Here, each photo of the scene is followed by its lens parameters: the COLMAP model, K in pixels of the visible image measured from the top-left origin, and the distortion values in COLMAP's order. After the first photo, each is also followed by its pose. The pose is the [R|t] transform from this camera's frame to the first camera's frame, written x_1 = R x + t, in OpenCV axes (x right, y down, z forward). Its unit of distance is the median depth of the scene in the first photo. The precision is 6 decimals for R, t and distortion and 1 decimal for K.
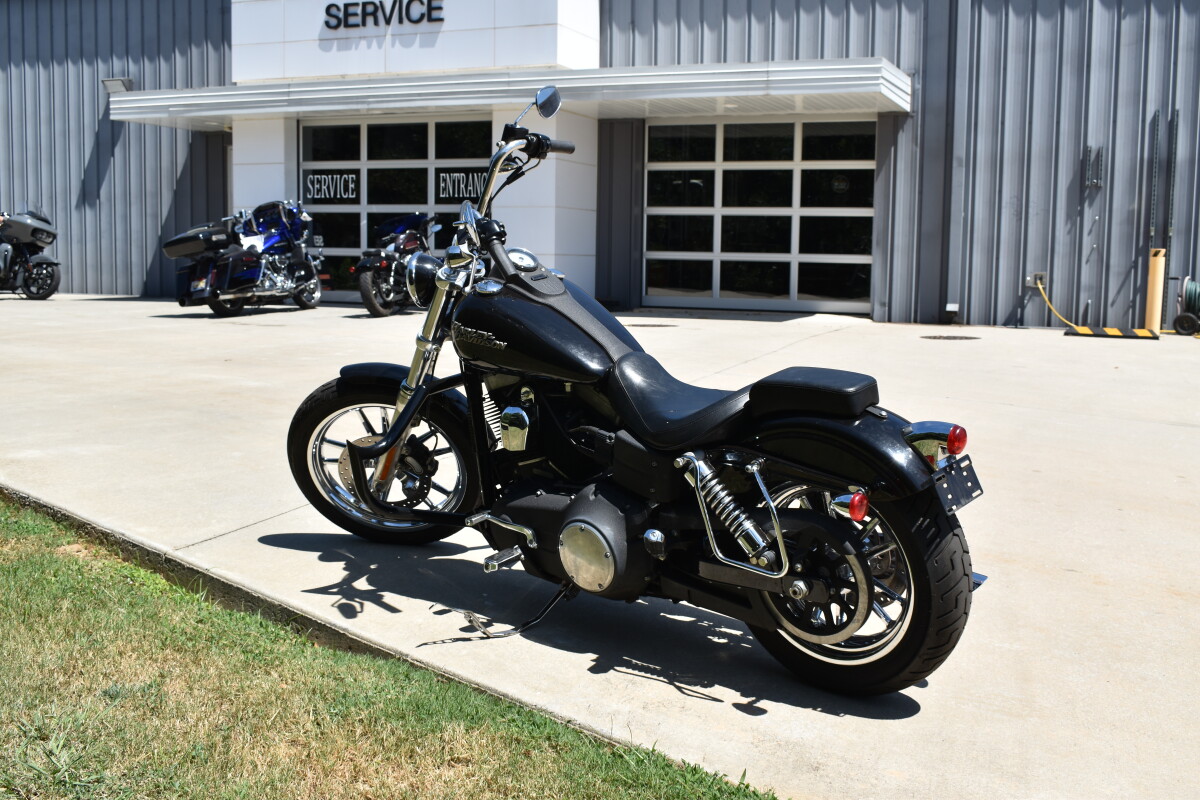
lens RADIAL K [[1291.5, 0, 600.0], [0, 1291.5, 400.0], [0, 0, 1]] dist [-0.061933, -0.013560]
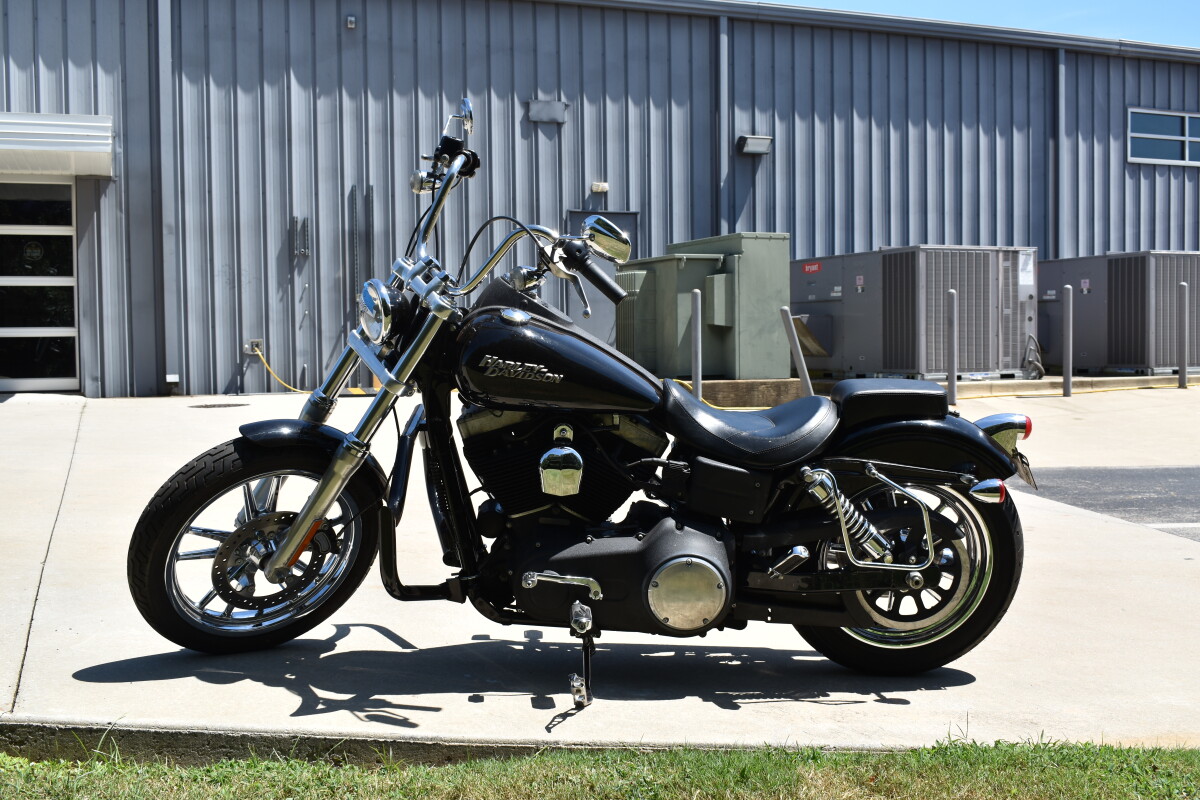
lens RADIAL K [[1291.5, 0, 600.0], [0, 1291.5, 400.0], [0, 0, 1]] dist [-0.061933, -0.013560]
pose [[0.726536, -0.054575, 0.684958, -0.158957], [0.097667, 0.994922, -0.024323, -0.000659], [-0.680152, 0.084569, 0.728177, 0.078193]]
